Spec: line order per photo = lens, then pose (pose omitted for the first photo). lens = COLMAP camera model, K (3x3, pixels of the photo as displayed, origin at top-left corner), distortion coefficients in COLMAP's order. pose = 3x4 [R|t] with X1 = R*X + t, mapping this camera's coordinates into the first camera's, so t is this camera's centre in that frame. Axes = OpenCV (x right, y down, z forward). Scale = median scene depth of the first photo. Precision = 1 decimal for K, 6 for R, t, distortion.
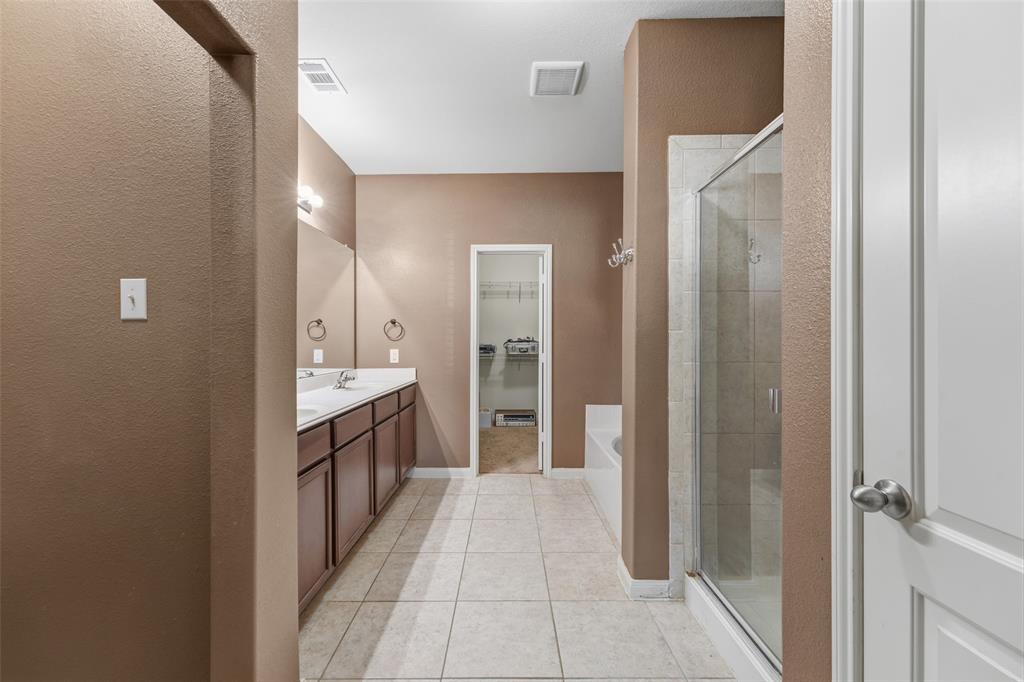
lens RADIAL K [[405.2, 0, 505.8], [0, 405.2, 343.4], [0, 0, 1]] dist [0.003191, -0.000658]
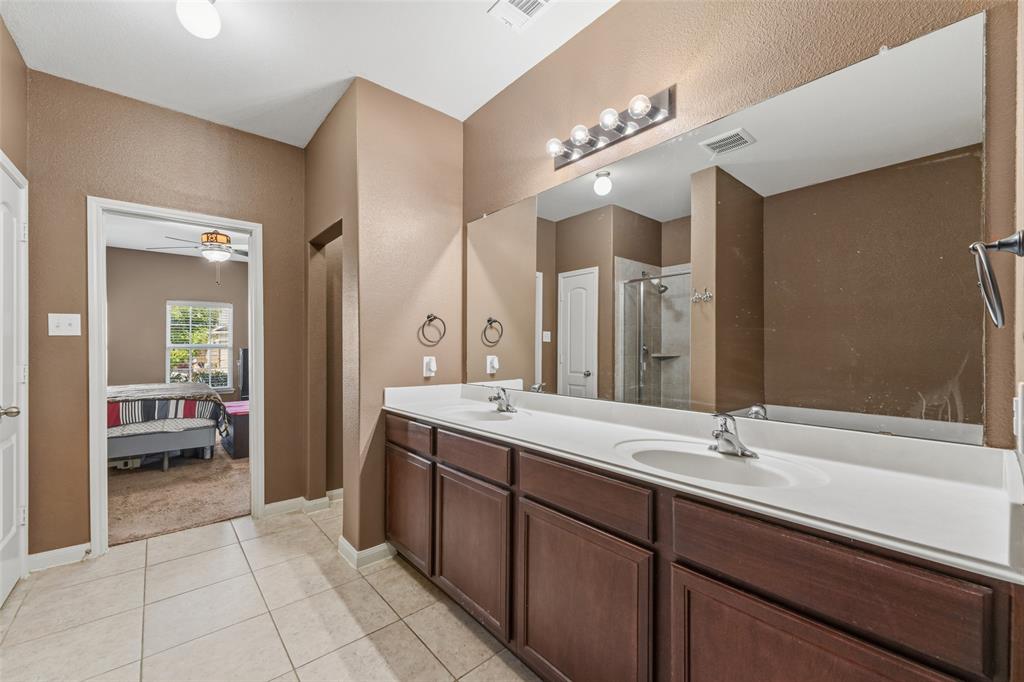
lens RADIAL K [[405.2, 0, 509.1], [0, 405.2, 348.2], [0, 0, 1]] dist [0.003191, -0.000658]
pose [[-0.754307, 0.006875, -0.656485, 0.047593], [0.005293, 0.999976, 0.004390, -0.005965], [0.656500, -0.000163, -0.754326, 1.079867]]
